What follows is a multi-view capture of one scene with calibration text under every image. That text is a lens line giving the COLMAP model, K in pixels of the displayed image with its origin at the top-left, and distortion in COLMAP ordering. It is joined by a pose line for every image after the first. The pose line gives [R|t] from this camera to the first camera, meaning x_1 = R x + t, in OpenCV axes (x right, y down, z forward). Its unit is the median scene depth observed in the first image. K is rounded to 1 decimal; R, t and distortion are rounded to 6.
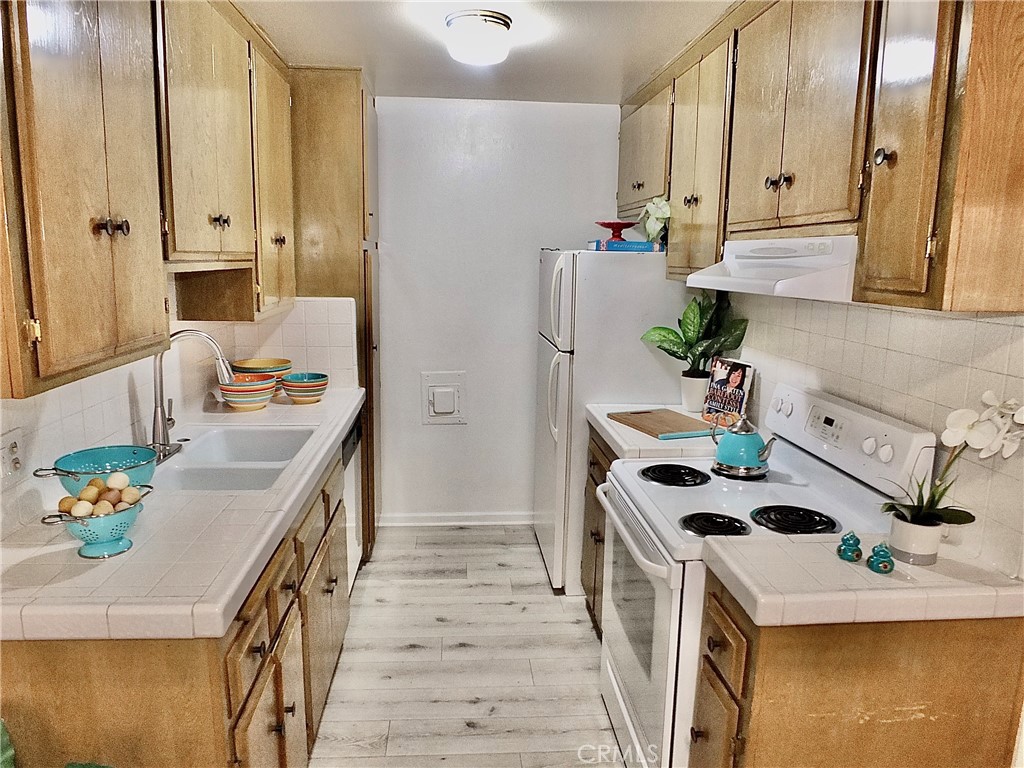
lens RADIAL K [[708.1, 0, 509.7], [0, 708.1, 384.1], [0, 0, 1]] dist [-0.025443, 0.010733]
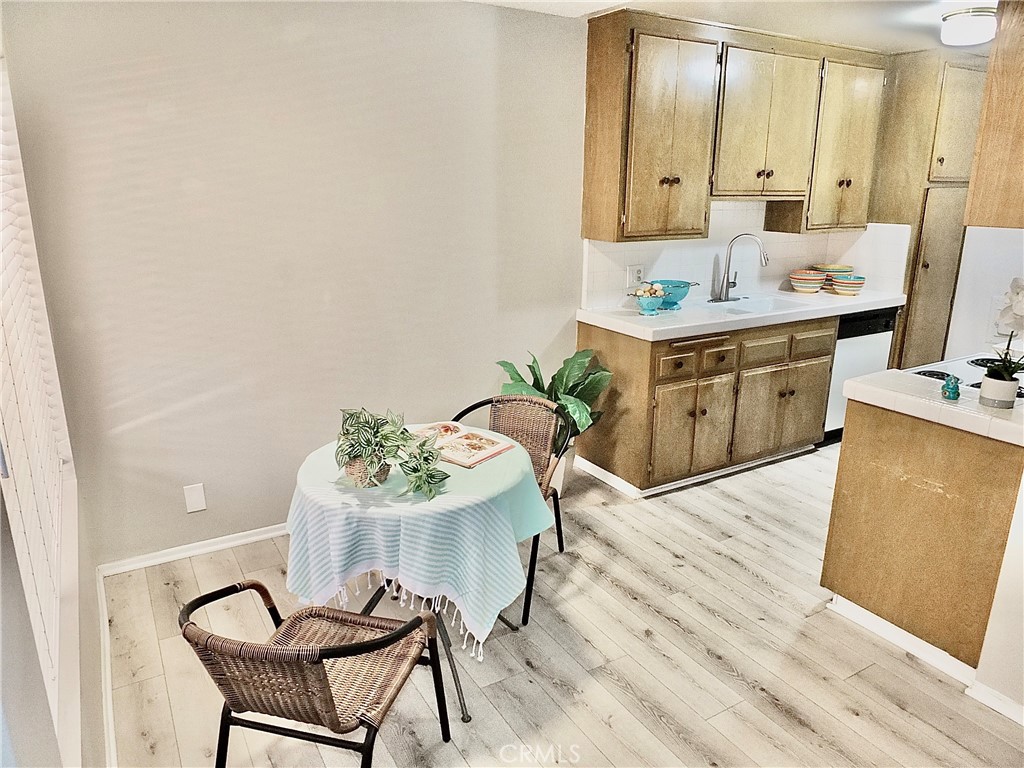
lens RADIAL K [[708.1, 0, 512.1], [0, 708.1, 383.1], [0, 0, 1]] dist [-0.025443, 0.010733]
pose [[0.452476, 0.225810, -0.862714, 1.204924], [-0.153869, 0.972670, 0.173888, 0.098250], [0.878402, 0.054065, 0.474855, -0.502548]]
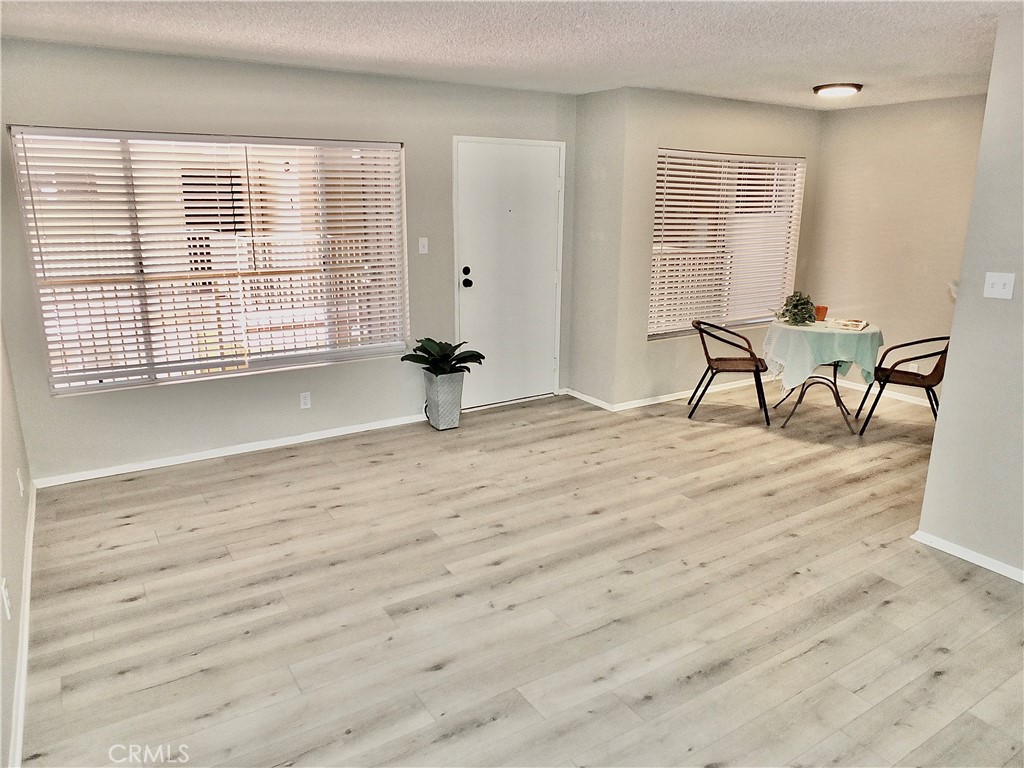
lens RADIAL K [[708.1, 0, 516.6], [0, 708.1, 383.7], [0, 0, 1]] dist [-0.025443, 0.010733]
pose [[-0.878434, 0.087349, -0.469812, 2.565312], [-0.118490, 0.912635, 0.391226, -0.279431], [0.462940, 0.399334, -0.791340, 1.774566]]
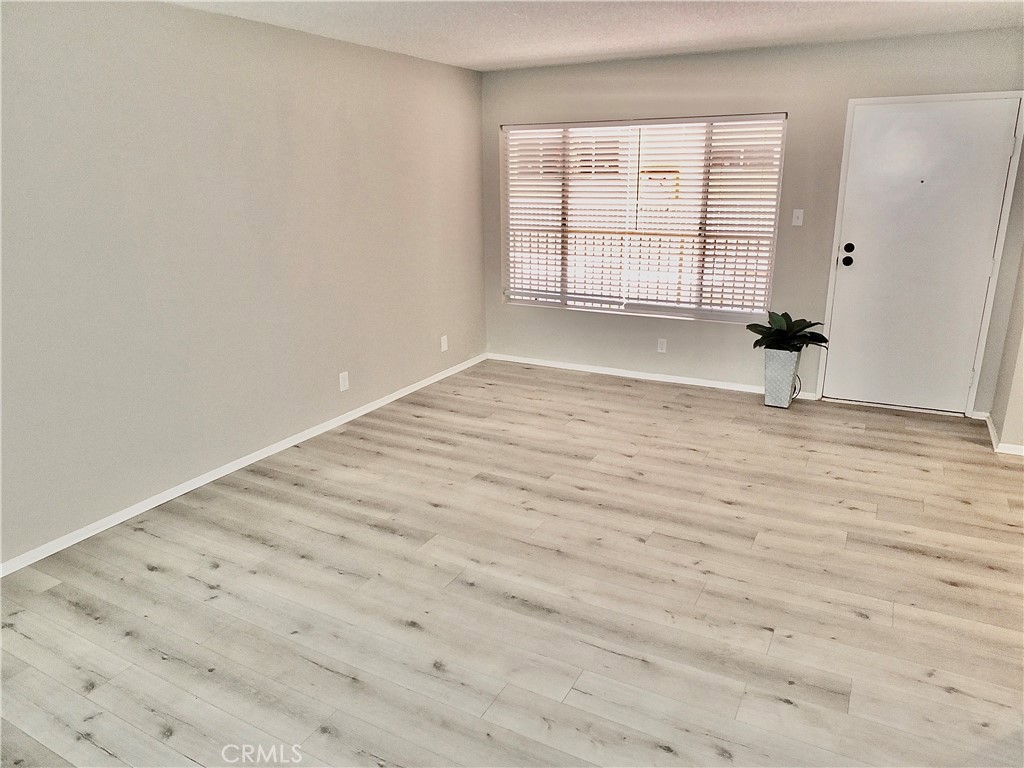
lens RADIAL K [[708.1, 0, 509.2], [0, 708.1, 381.0], [0, 0, 1]] dist [-0.025443, 0.010733]
pose [[-0.837207, -0.171913, 0.519163, 0.927577], [0.088933, 0.893875, 0.439407, -0.368691], [-0.539607, 0.414045, -0.733070, 2.023235]]
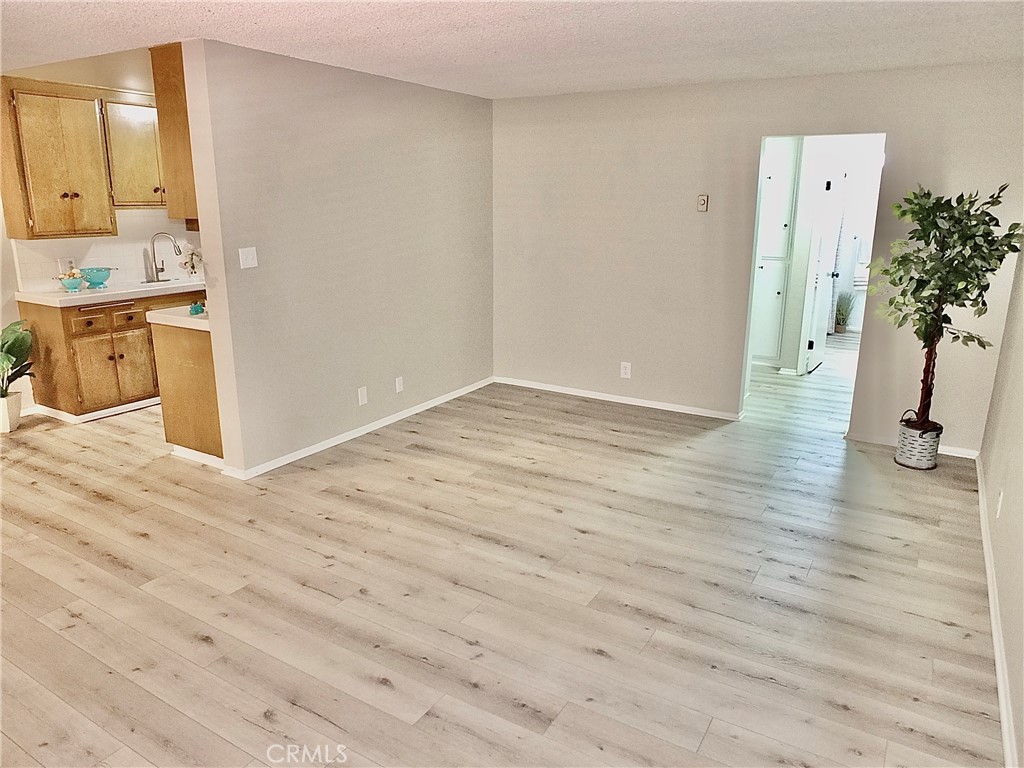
lens RADIAL K [[708.1, 0, 510.7], [0, 708.1, 381.3], [0, 0, 1]] dist [-0.025443, 0.010733]
pose [[0.810787, 0.126214, -0.571572, 2.701186], [-0.088588, 0.991687, 0.093320, 0.139414], [0.578599, -0.025028, 0.815228, -0.478290]]
